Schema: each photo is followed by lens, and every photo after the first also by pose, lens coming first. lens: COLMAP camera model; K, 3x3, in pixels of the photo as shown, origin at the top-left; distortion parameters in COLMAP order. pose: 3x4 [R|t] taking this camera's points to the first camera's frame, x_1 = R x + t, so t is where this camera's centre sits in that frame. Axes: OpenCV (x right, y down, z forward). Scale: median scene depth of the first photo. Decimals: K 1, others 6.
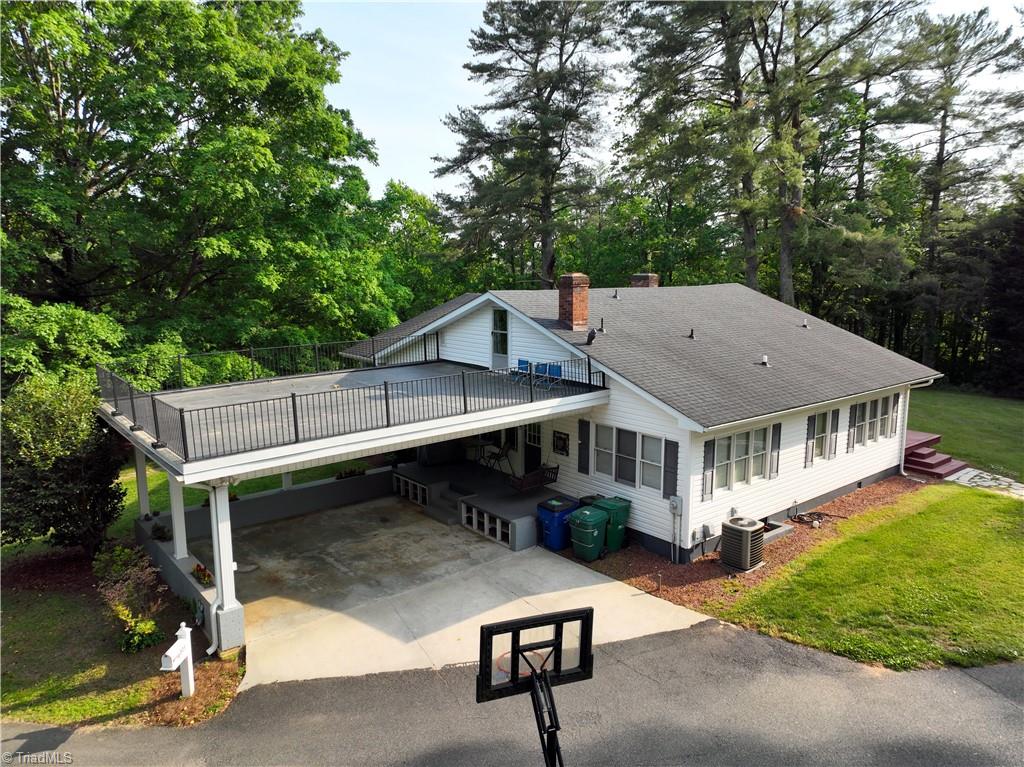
lens RADIAL K [[719.1, 0, 511.1], [0, 719.1, 382.9], [0, 0, 1]] dist [0.000142, 0.017341]
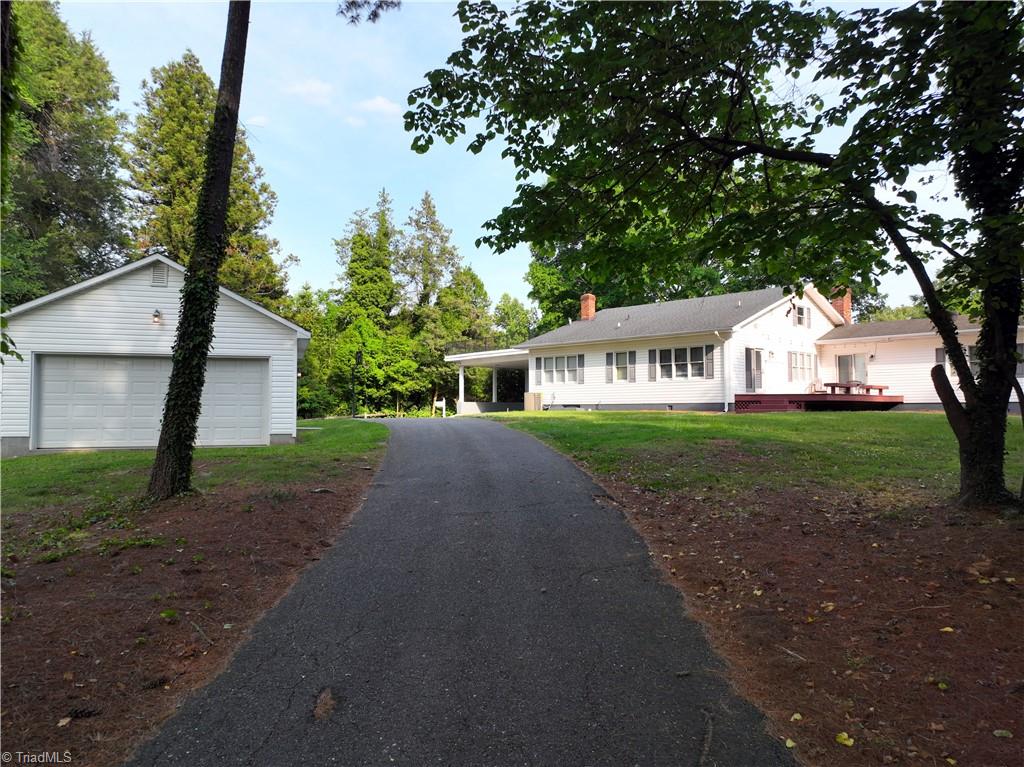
lens RADIAL K [[719.1, 0, 512.5], [0, 719.1, 391.4], [0, 0, 1]] dist [0.000142, 0.017341]
pose [[0.090583, -0.028316, -0.995486, 2.139378], [-0.156400, 0.986788, -0.042300, 0.250662], [0.983531, 0.159525, 0.084957, 0.635738]]
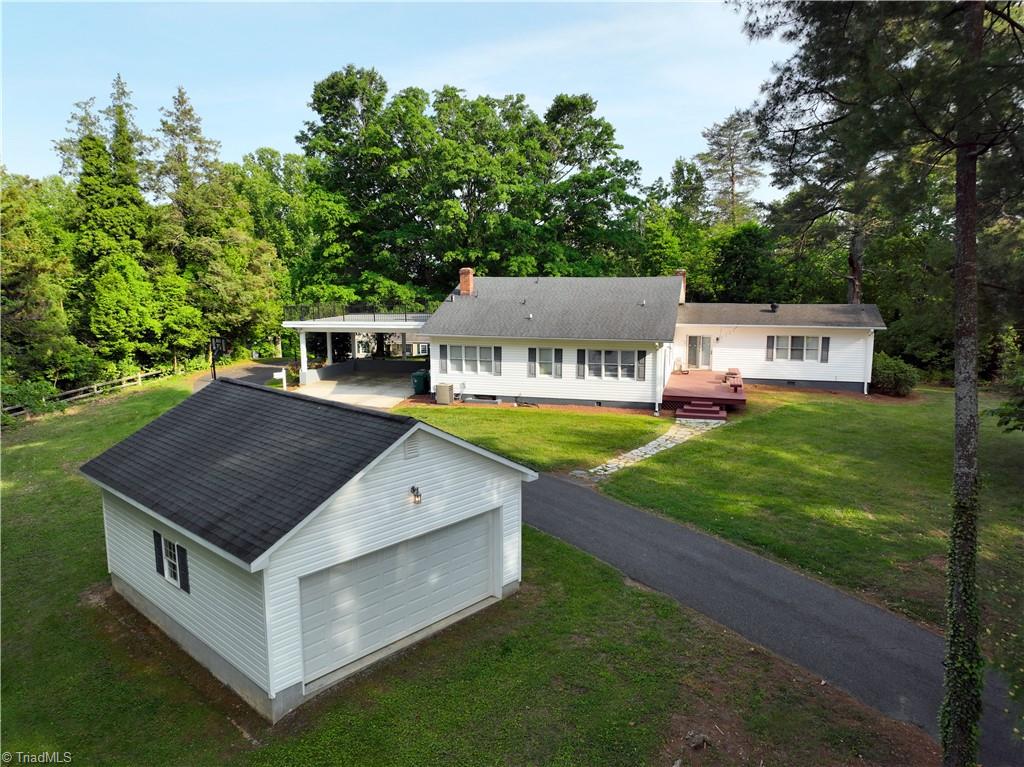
lens RADIAL K [[719.1, 0, 510.8], [0, 719.1, 388.7], [0, 0, 1]] dist [0.000142, 0.017341]
pose [[0.574184, 0.136592, -0.807252, 1.852792], [-0.128543, 0.988797, 0.075879, 0.016085], [0.808572, 0.060198, 0.585310, -0.088167]]
